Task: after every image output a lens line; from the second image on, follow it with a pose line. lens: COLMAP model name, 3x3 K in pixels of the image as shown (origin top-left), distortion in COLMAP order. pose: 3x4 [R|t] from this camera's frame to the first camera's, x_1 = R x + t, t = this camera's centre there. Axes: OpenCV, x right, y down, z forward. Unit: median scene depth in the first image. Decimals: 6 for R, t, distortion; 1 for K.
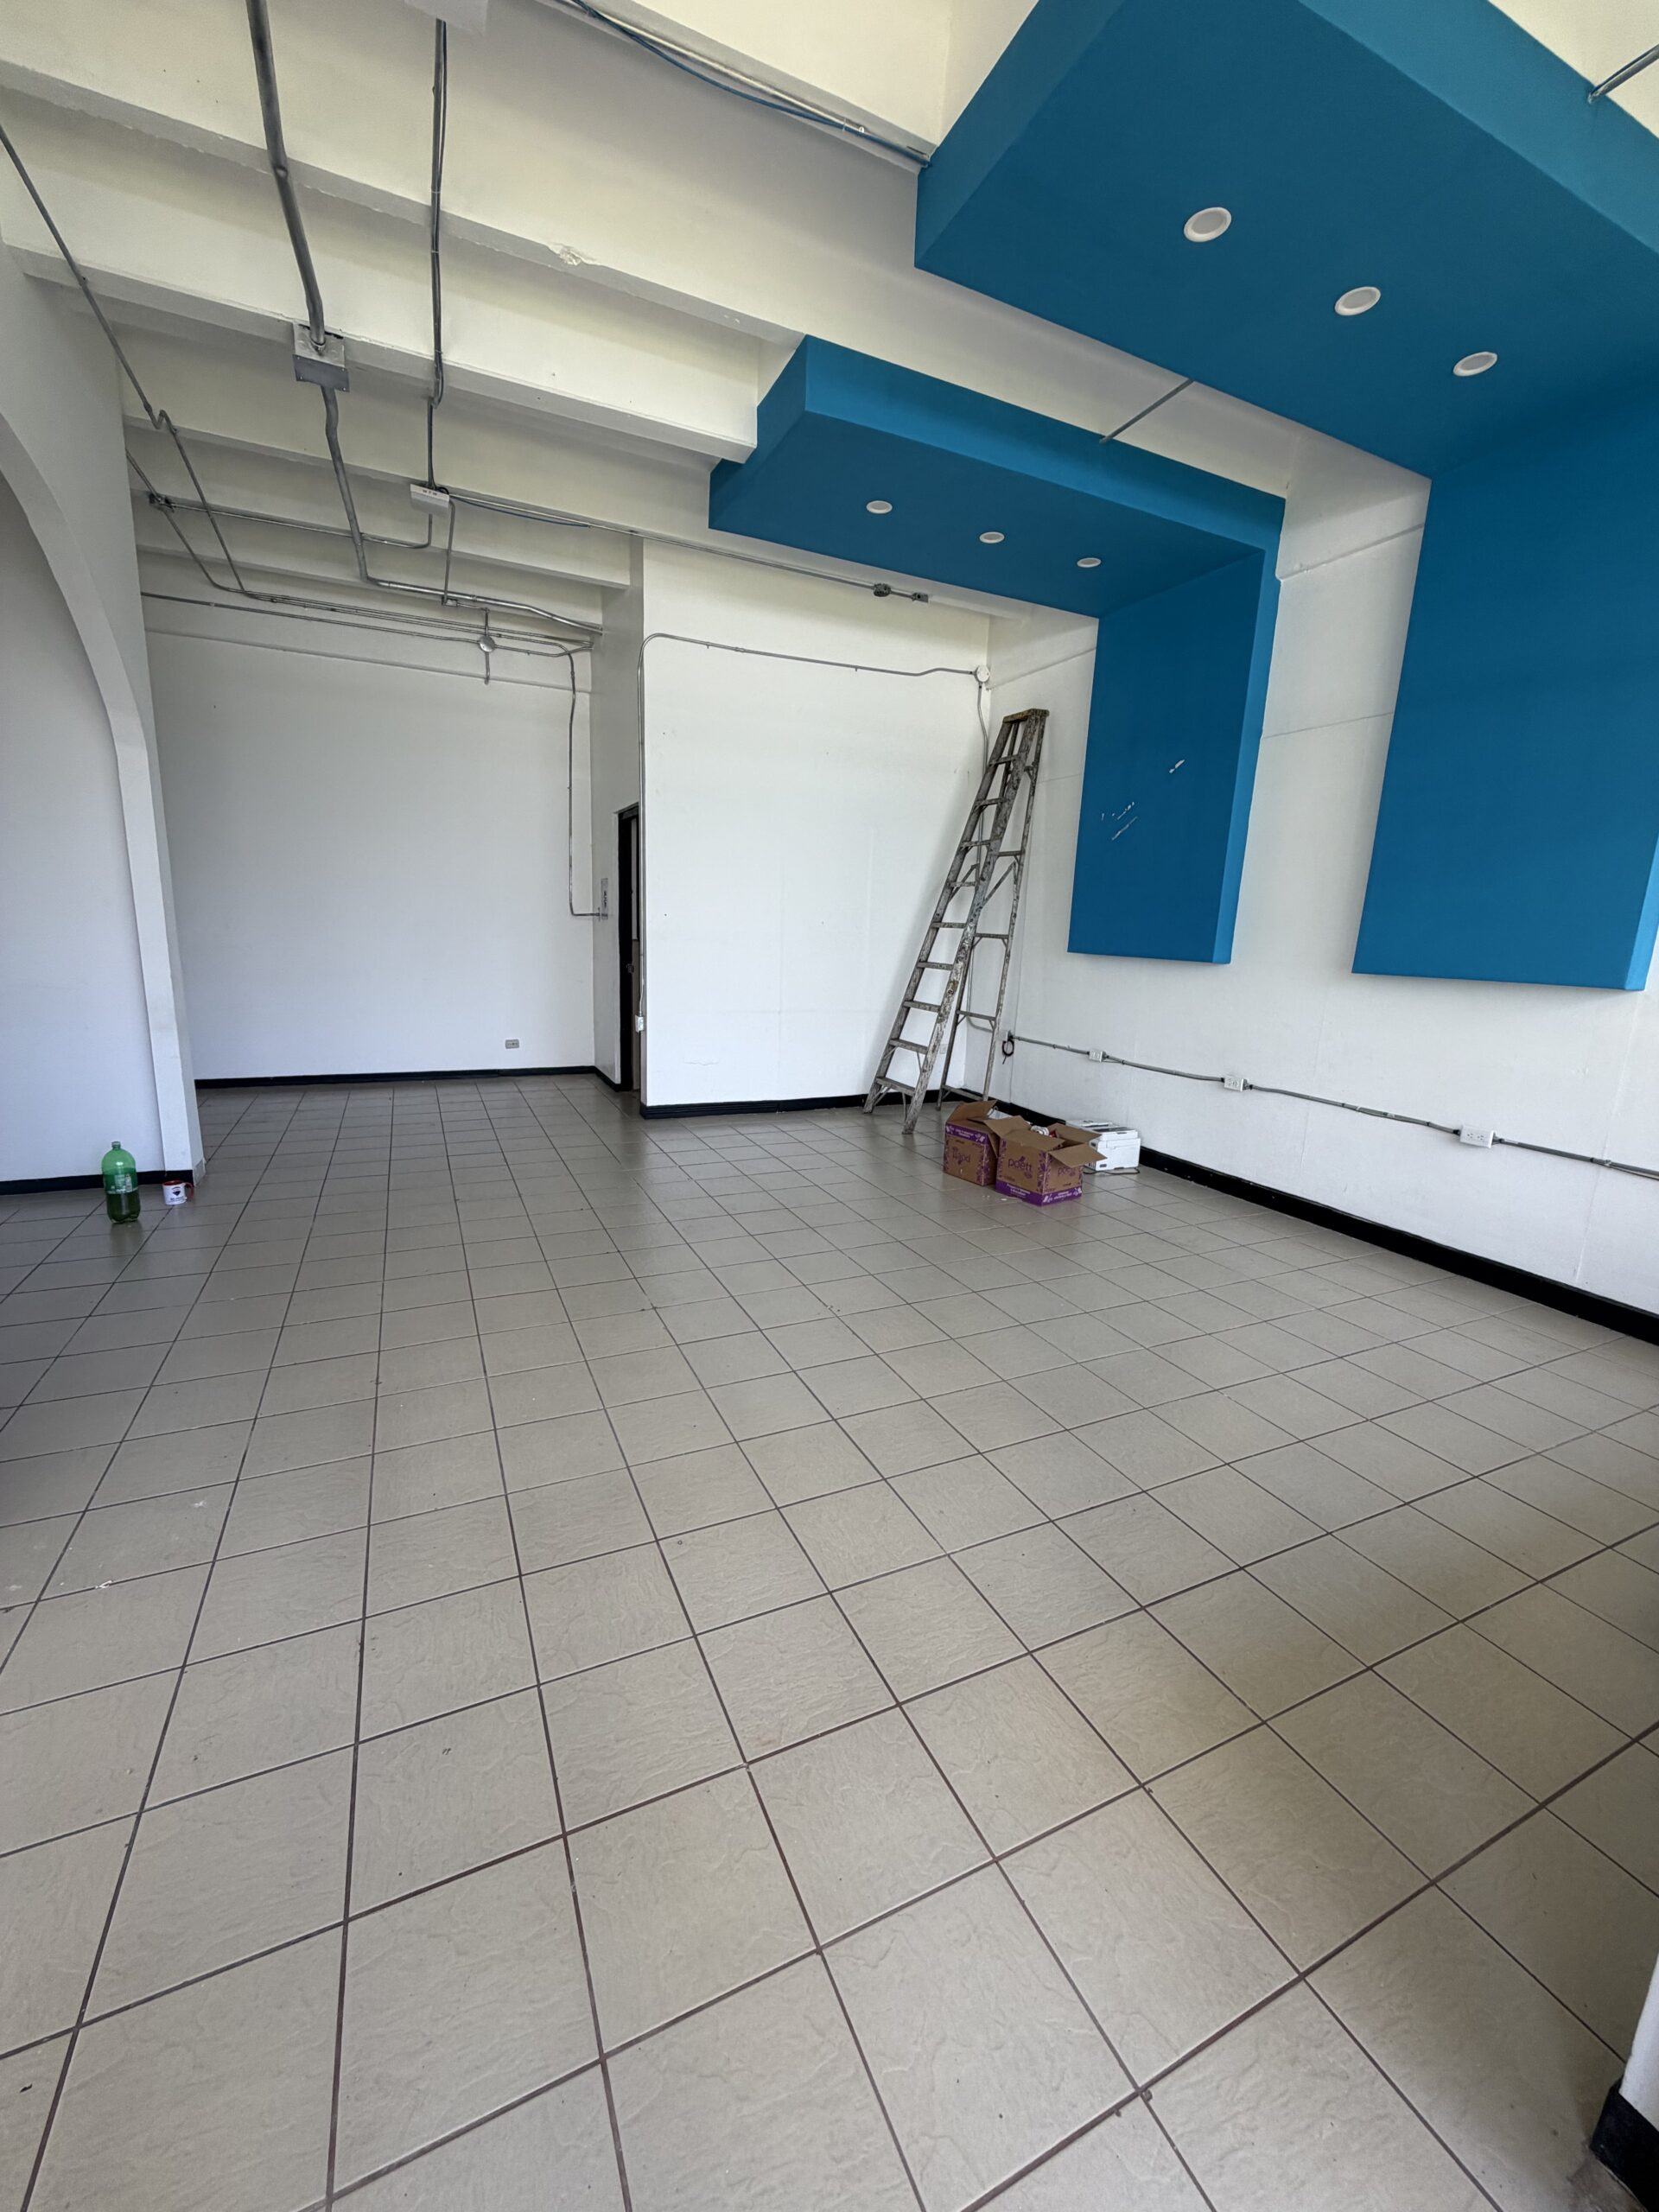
lens RADIAL K [[887.6, 0, 840.8], [0, 887.6, 1106.7], [0, 0, 1]] dist [0.000068, 0.000258]
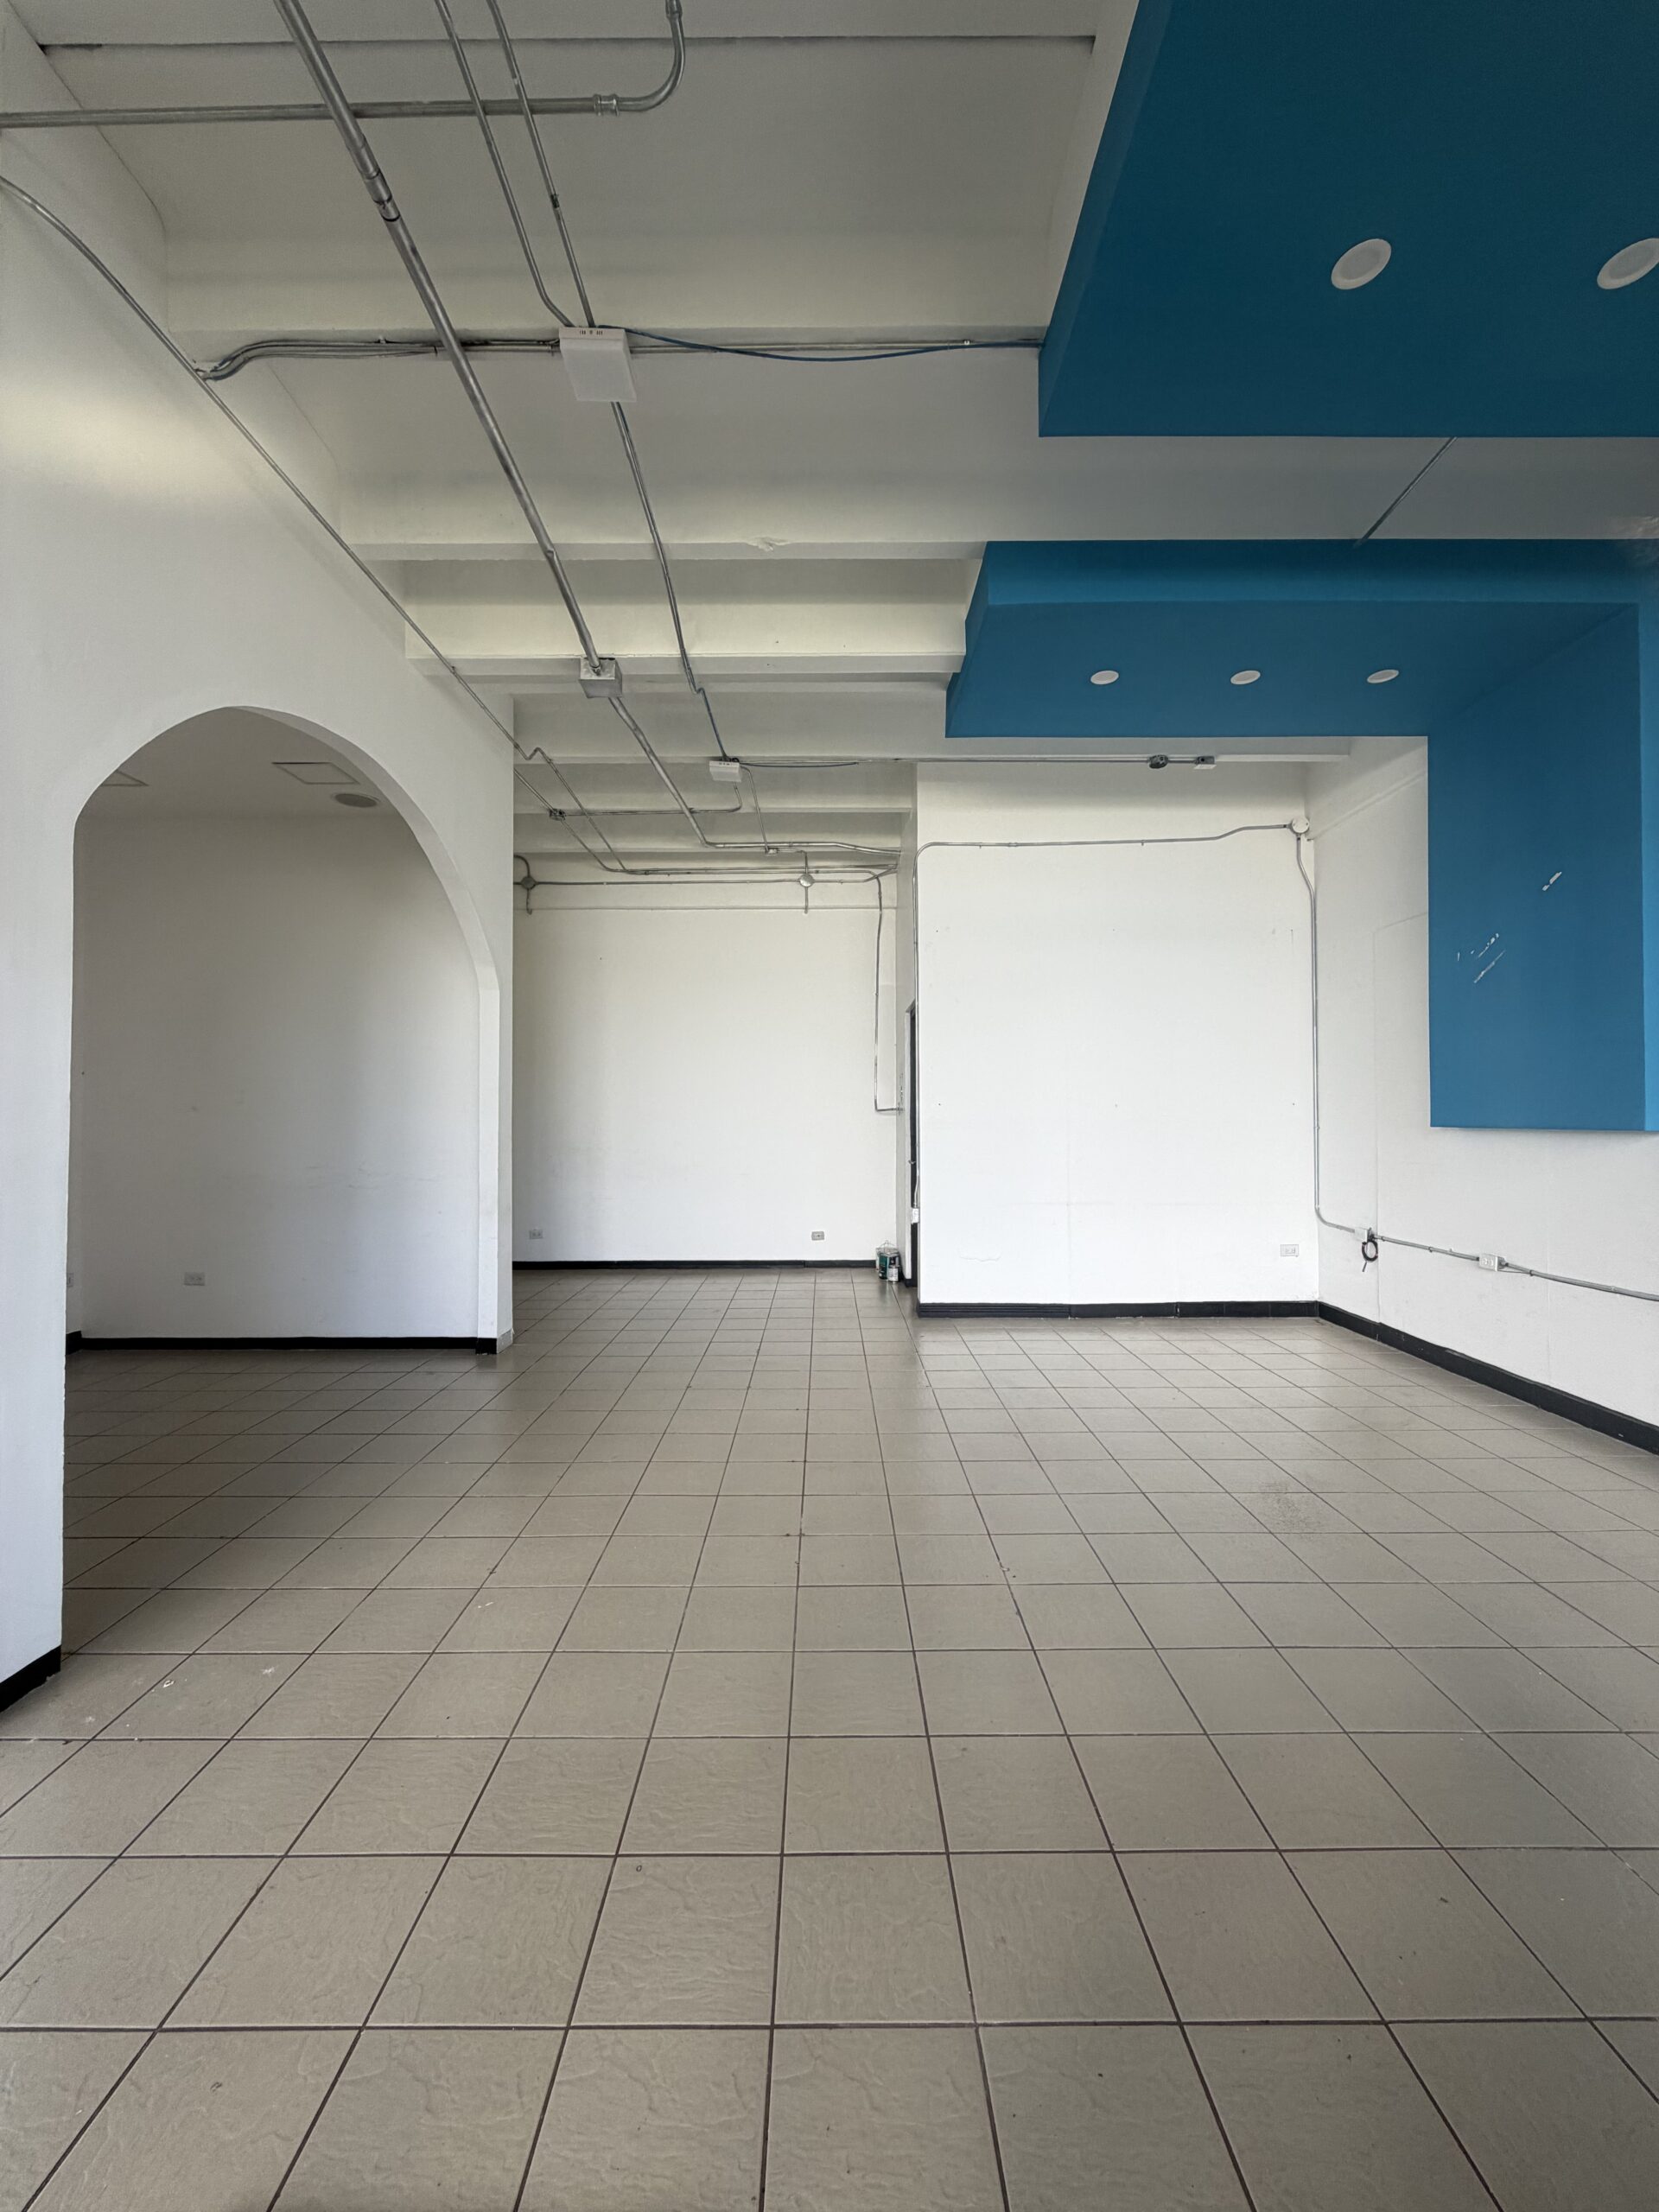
lens RADIAL K [[887.6, 0, 824.5], [0, 887.6, 1107.4], [0, 0, 1]] dist [0.000068, 0.000258]
pose [[0.903486, -0.045609, -0.426185, 0.108080], [-0.048697, 0.976961, -0.207786, -0.002676], [0.425843, 0.208486, 0.880450, 0.080952]]
